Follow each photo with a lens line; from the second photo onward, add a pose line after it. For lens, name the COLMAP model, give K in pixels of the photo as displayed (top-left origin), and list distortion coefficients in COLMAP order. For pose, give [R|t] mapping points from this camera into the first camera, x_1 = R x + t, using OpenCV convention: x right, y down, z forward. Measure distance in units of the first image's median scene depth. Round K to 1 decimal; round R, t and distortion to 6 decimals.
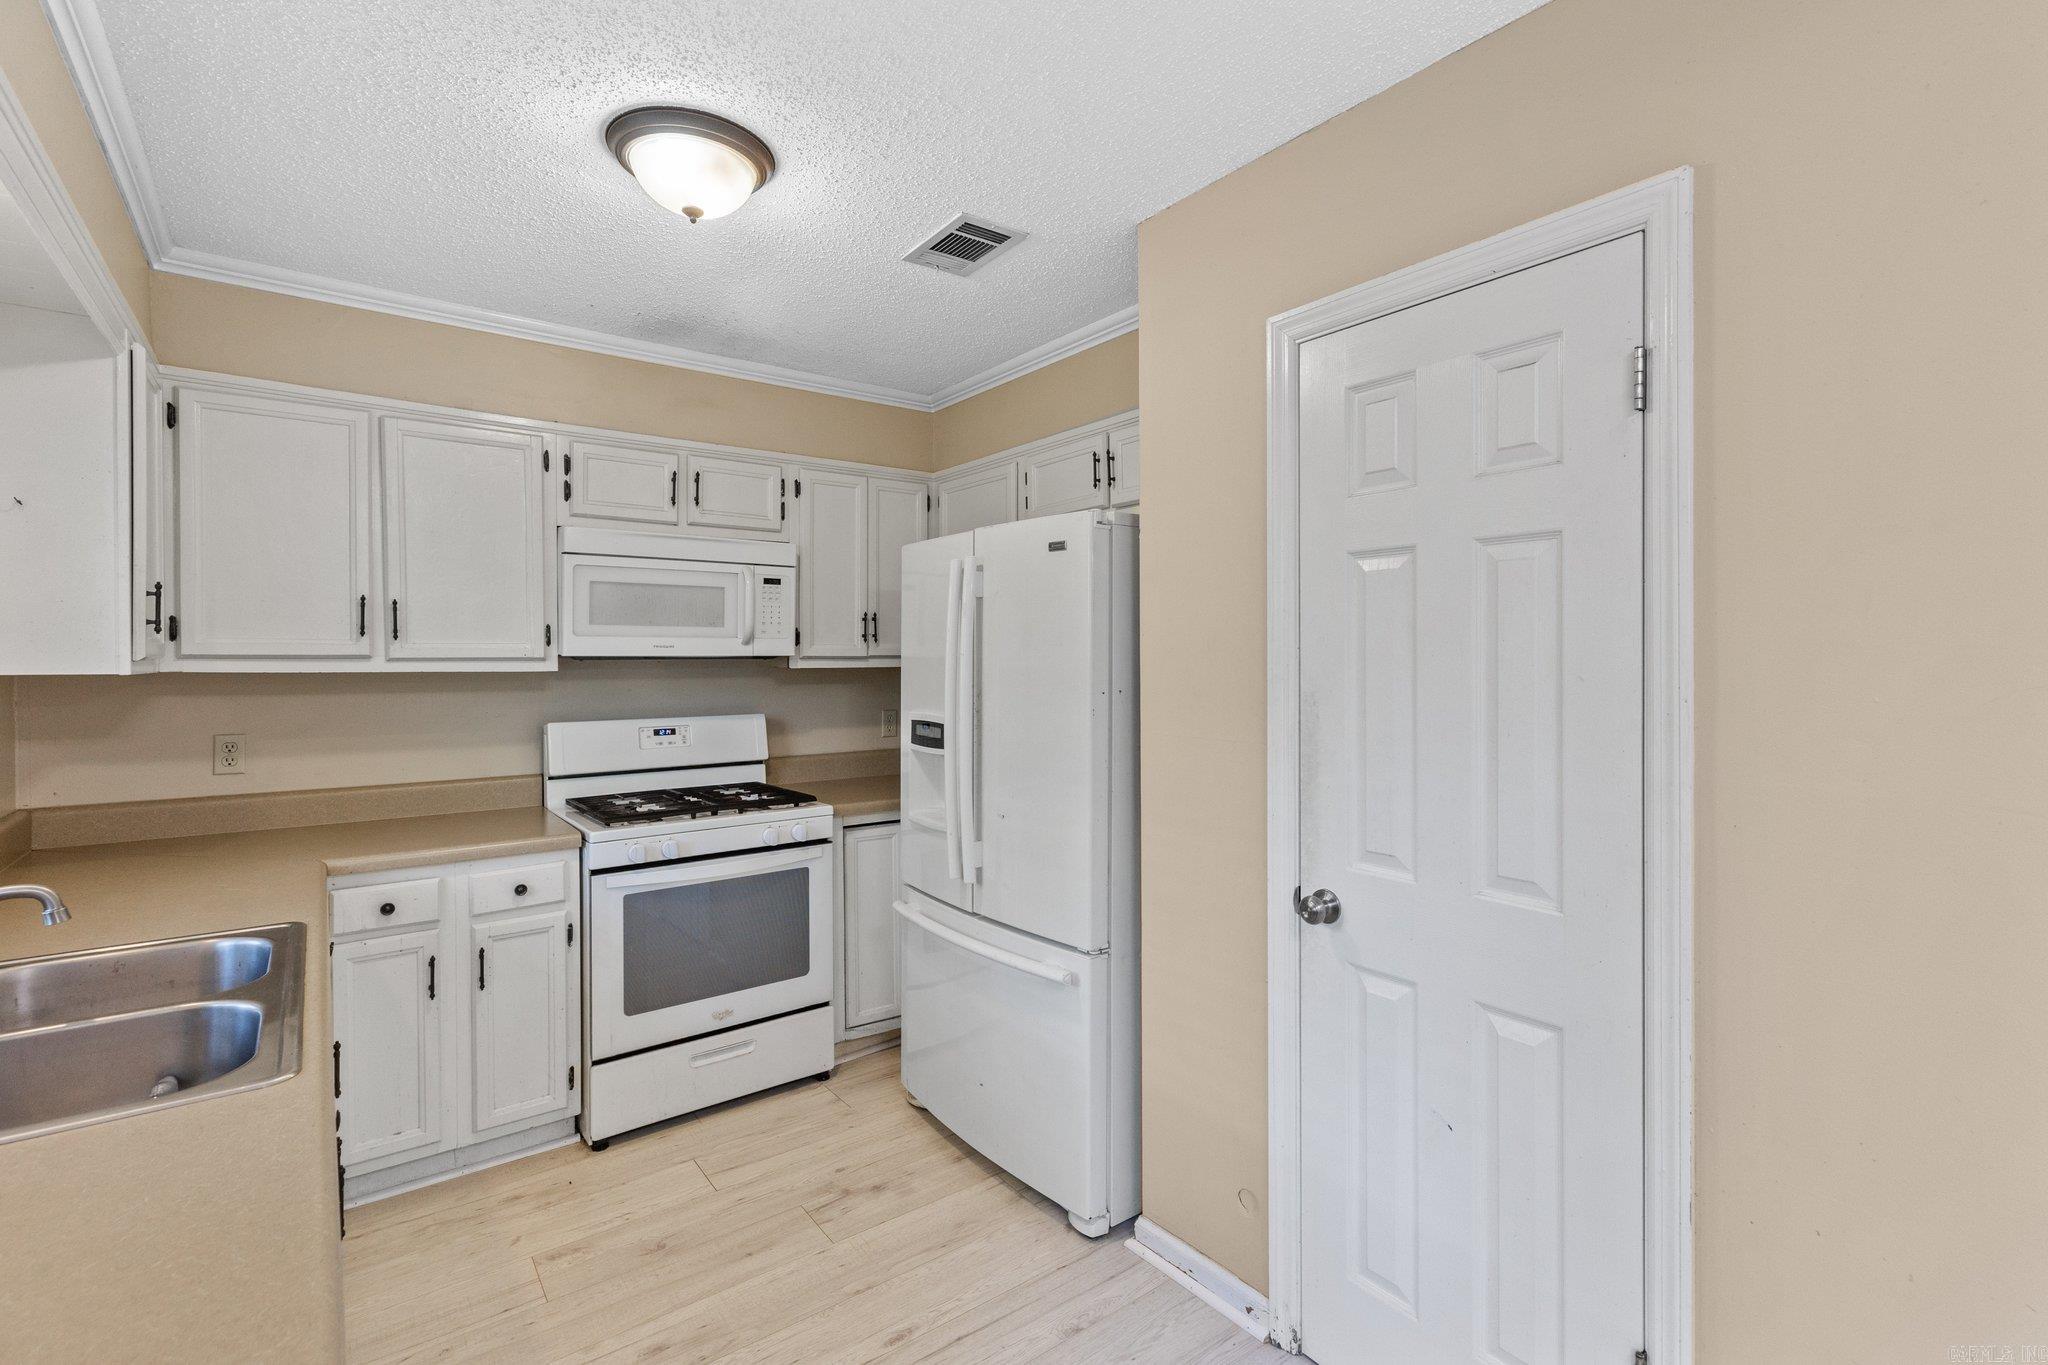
lens RADIAL K [[926.7, 0, 1026.1], [0, 926.7, 658.2], [0, 0, 1]] dist [0.006809, -0.001299]
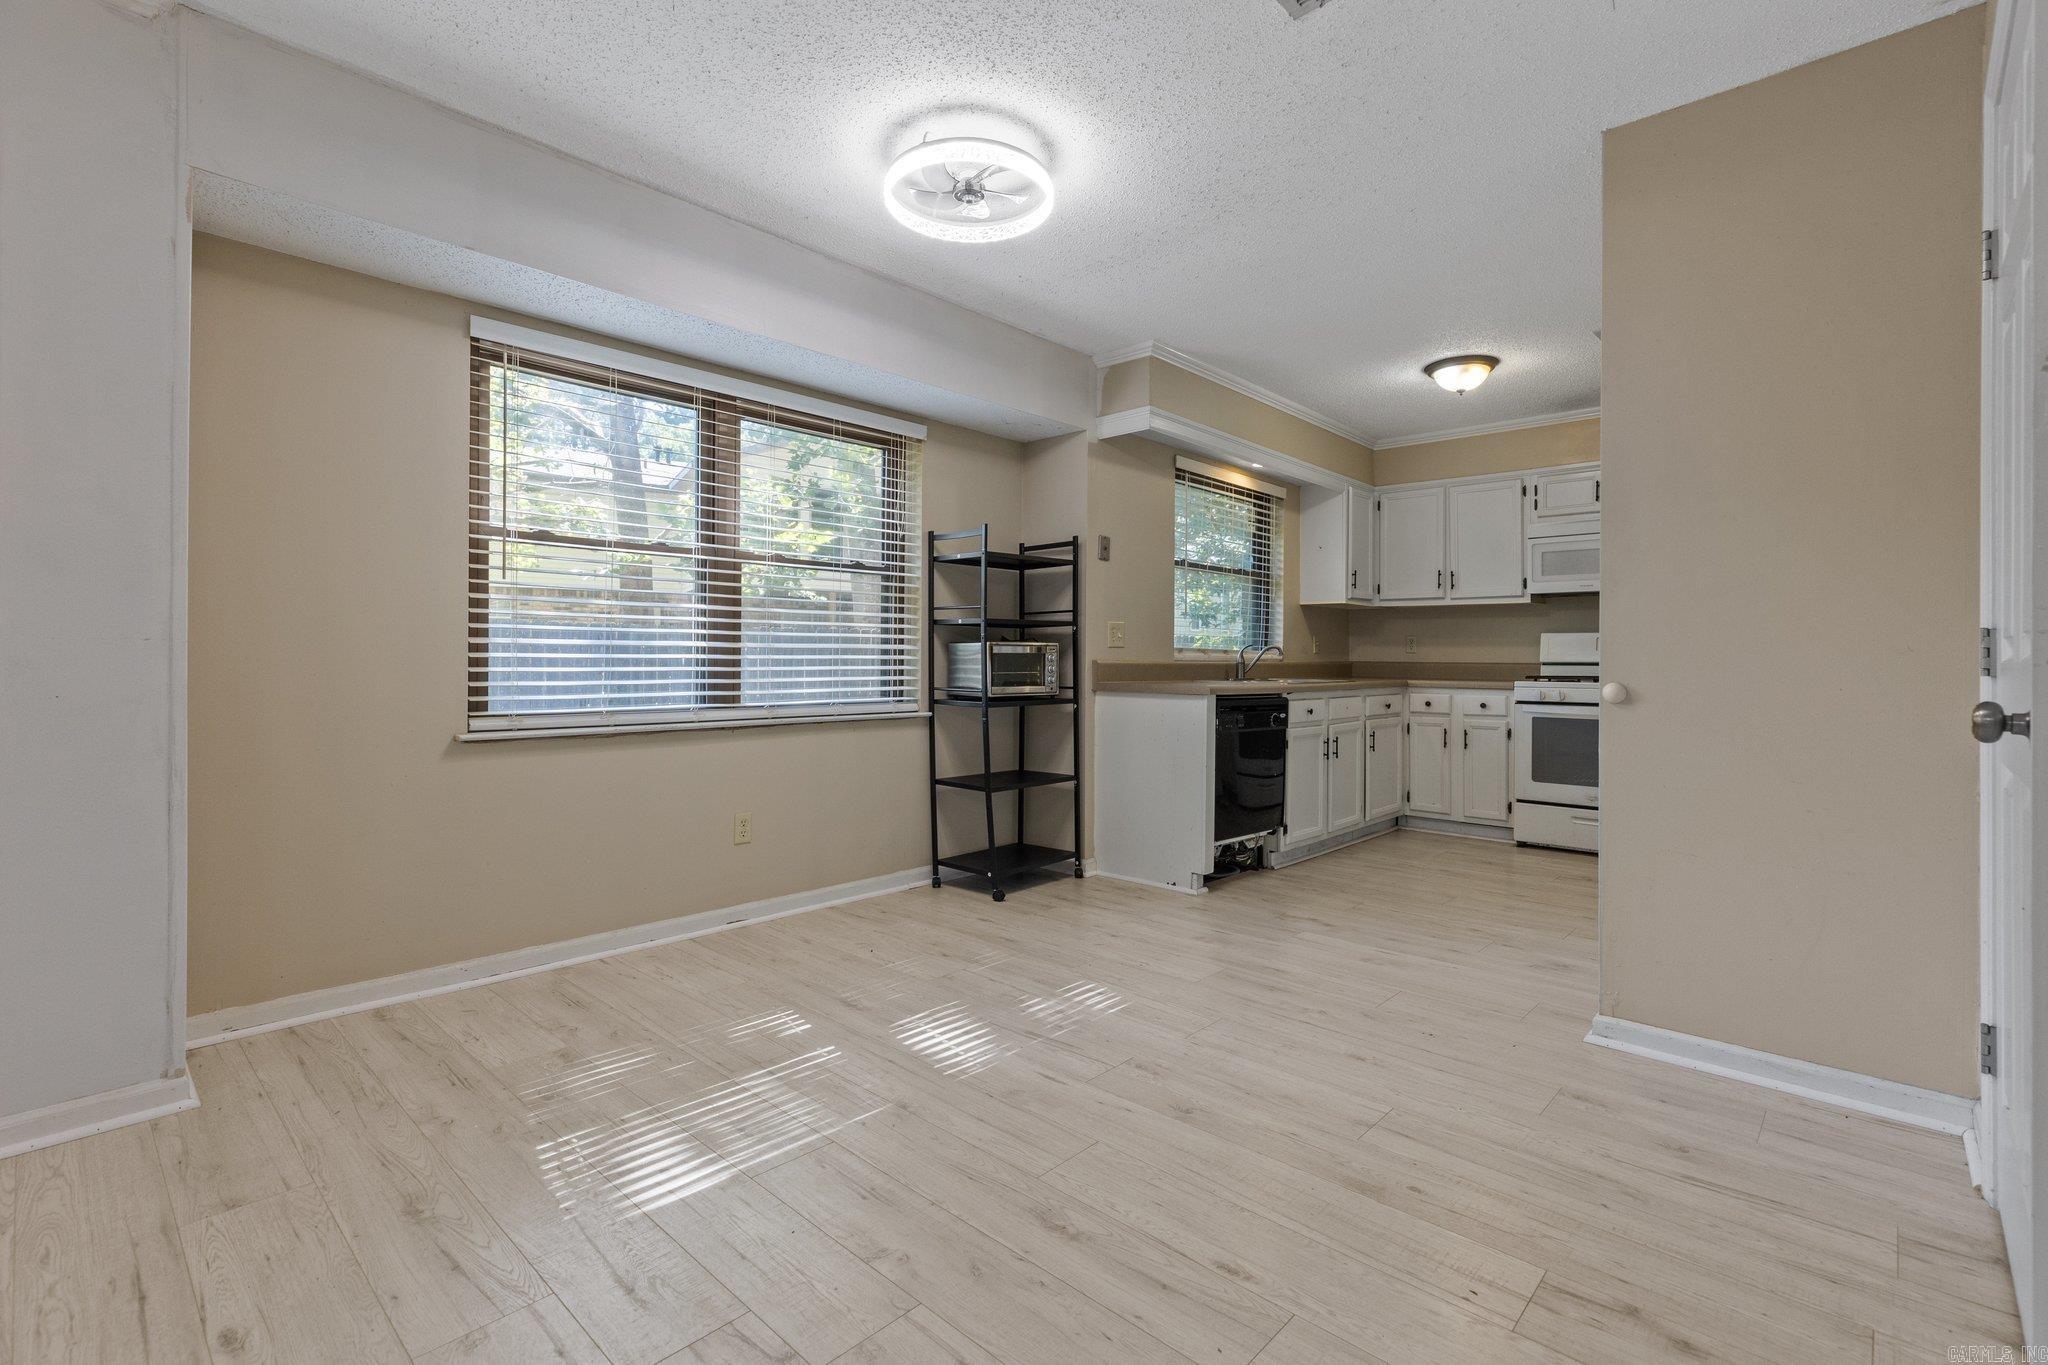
lens RADIAL K [[926.7, 0, 1020.1], [0, 926.7, 651.3], [0, 0, 1]] dist [0.006809, -0.001299]
pose [[0.165764, -0.002941, -0.986161, 1.284513], [-0.010343, 0.999935, -0.004720, 0.144569], [0.986111, 0.010983, 0.165723, -0.348912]]
